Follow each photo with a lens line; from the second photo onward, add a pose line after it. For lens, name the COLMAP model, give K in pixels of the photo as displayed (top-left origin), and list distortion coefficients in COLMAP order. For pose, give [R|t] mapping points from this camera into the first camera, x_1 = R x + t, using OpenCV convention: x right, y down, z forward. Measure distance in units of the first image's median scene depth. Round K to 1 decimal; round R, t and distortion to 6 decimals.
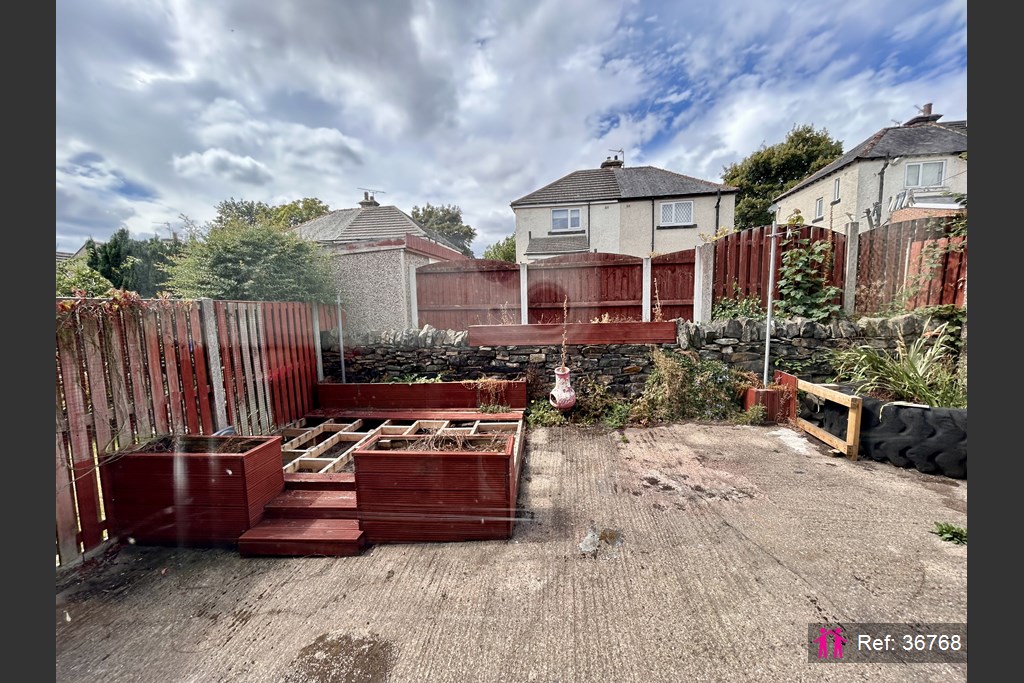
lens RADIAL K [[368.4, 0, 512.9], [0, 368.4, 350.1], [0, 0, 1]] dist [0.001960, 0.000099]
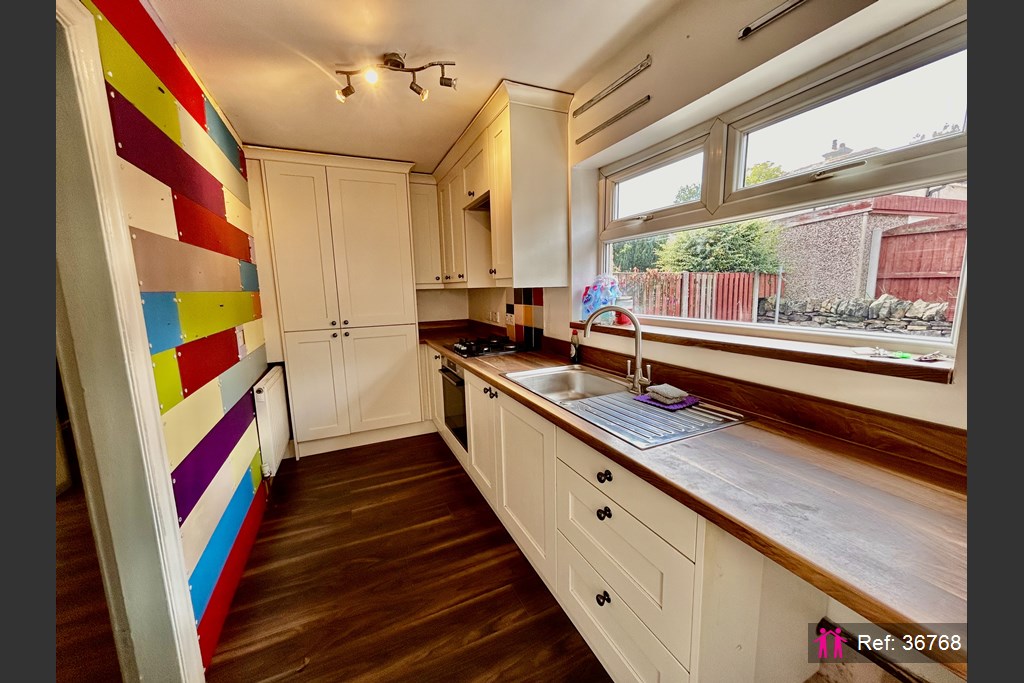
lens RADIAL K [[368.4, 0, 511.4], [0, 368.4, 340.0], [0, 0, 1]] dist [0.001960, 0.000099]
pose [[0.494328, 0.132975, -0.859045, 0.116079], [-0.089272, 0.990771, 0.101995, 0.034380], [0.864680, 0.026269, 0.501637, -0.271364]]
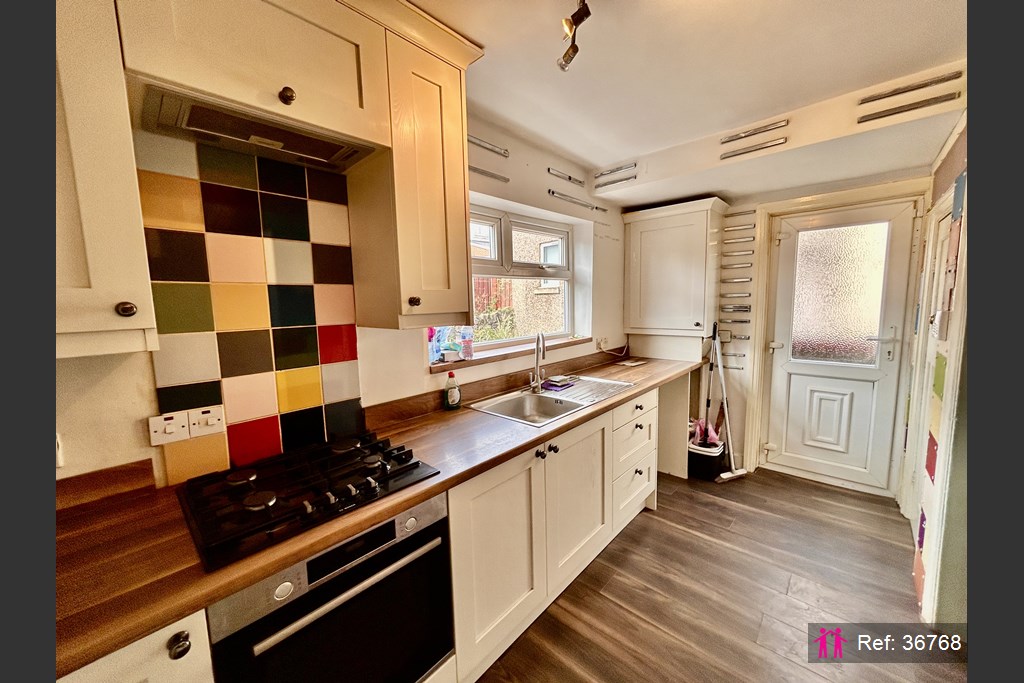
lens RADIAL K [[368.4, 0, 519.9], [0, 368.4, 339.5], [0, 0, 1]] dist [0.001960, 0.000099]
pose [[0.598078, -0.080497, 0.797385, -0.408563], [0.111880, 0.993587, 0.016389, 0.029959], [-0.793591, 0.079410, 0.603248, -0.271978]]
